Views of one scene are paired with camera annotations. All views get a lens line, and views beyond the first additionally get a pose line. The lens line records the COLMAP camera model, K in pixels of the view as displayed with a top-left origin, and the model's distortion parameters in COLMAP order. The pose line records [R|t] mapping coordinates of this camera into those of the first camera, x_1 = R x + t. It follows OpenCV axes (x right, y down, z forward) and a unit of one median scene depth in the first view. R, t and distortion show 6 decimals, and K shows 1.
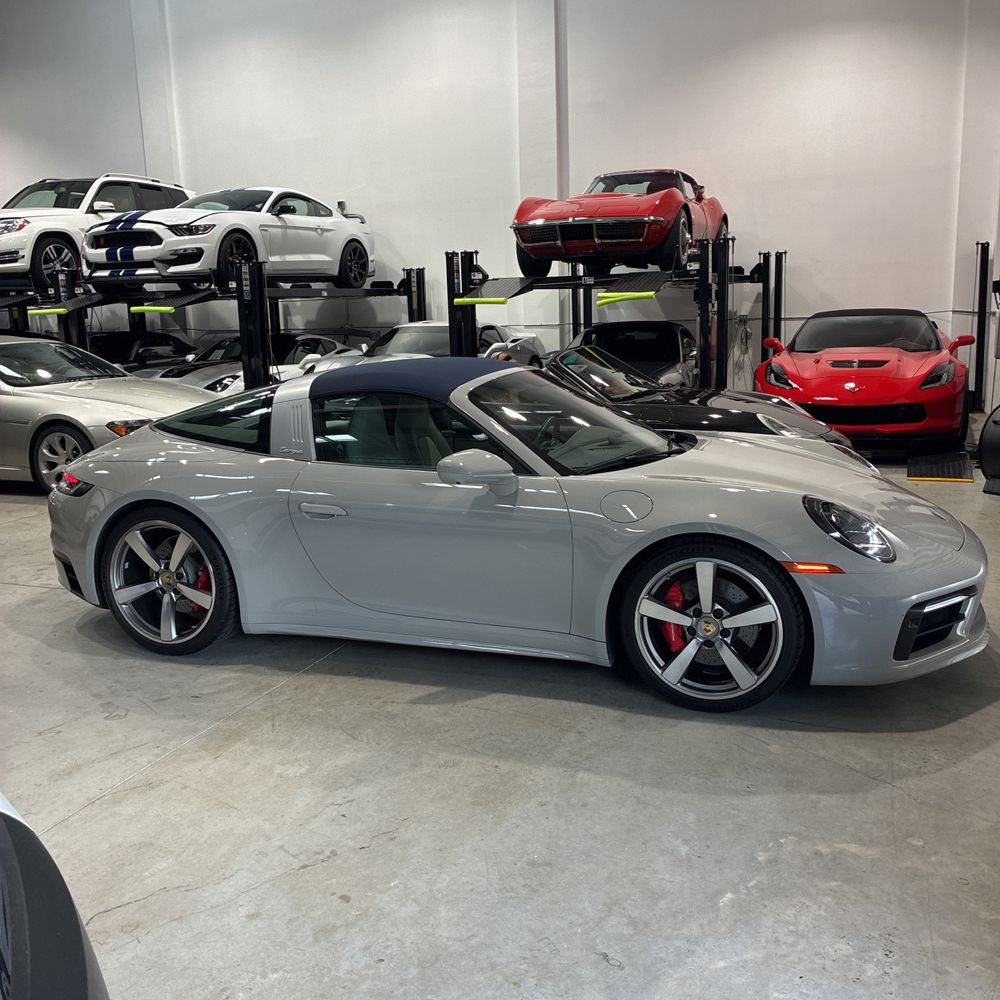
lens RADIAL K [[1009.8, 0, 504.8], [0, 1009.8, 498.4], [0, 0, 1]] dist [0.025835, -0.024458]
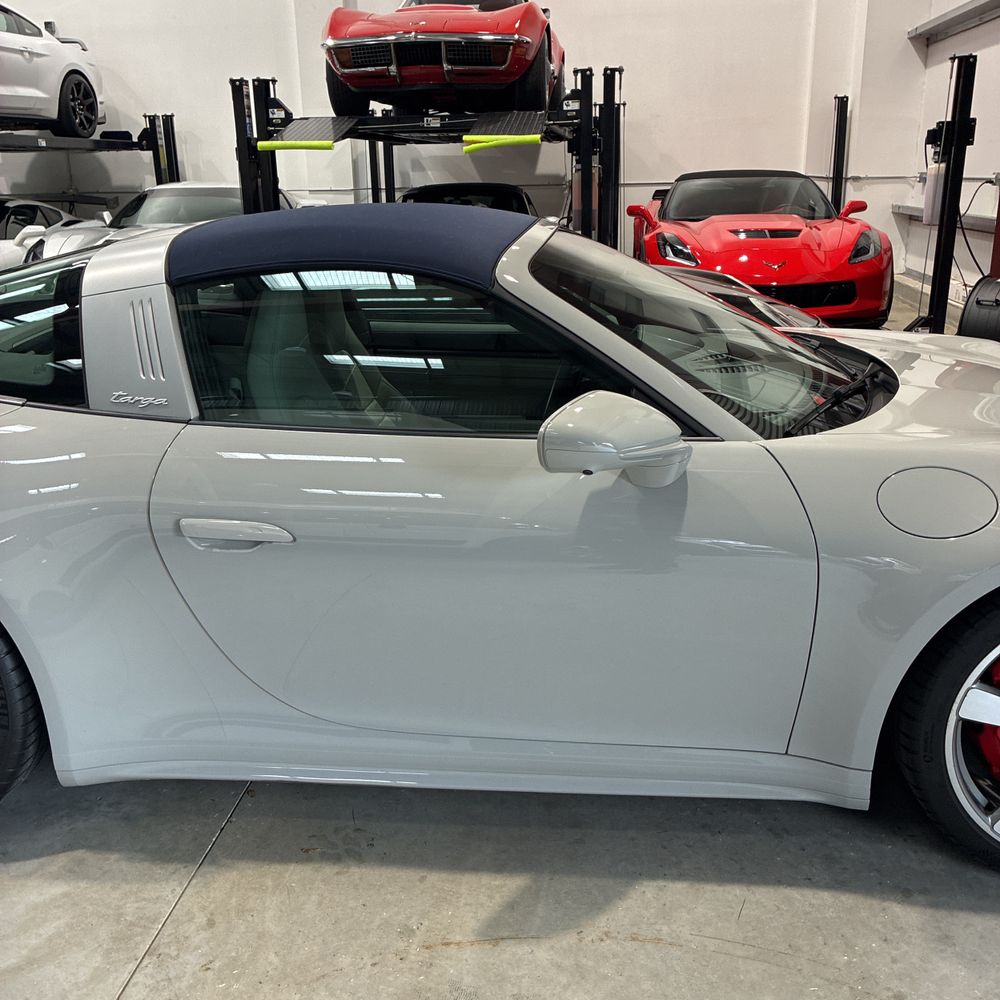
lens RADIAL K [[1018.9, 0, 500.2], [0, 1018.9, 491.8], [0, 0, 1]] dist [-0.001311, 0.019939]
pose [[0.966218, -0.065302, 0.249315, -0.073559], [0.038917, 0.993243, 0.109333, -0.021420], [-0.254770, -0.095937, 0.962231, 0.217678]]
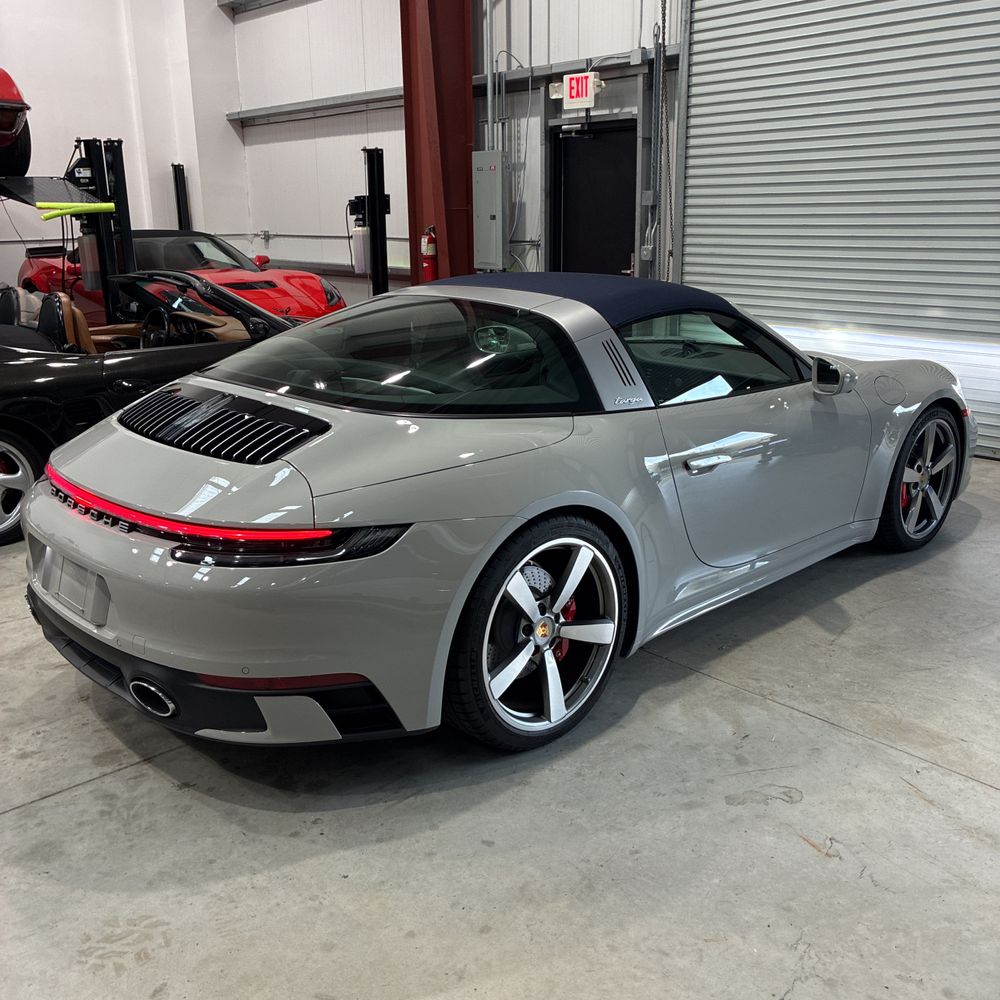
lens RADIAL K [[1019.7, 0, 503.7], [0, 1019.7, 474.1], [0, 0, 1]] dist [0.027061, 0.018282]
pose [[0.441497, -0.205582, 0.873394, -0.396594], [0.171014, 0.974834, 0.143012, -0.050555], [-0.880815, 0.086223, 0.465544, 0.316427]]
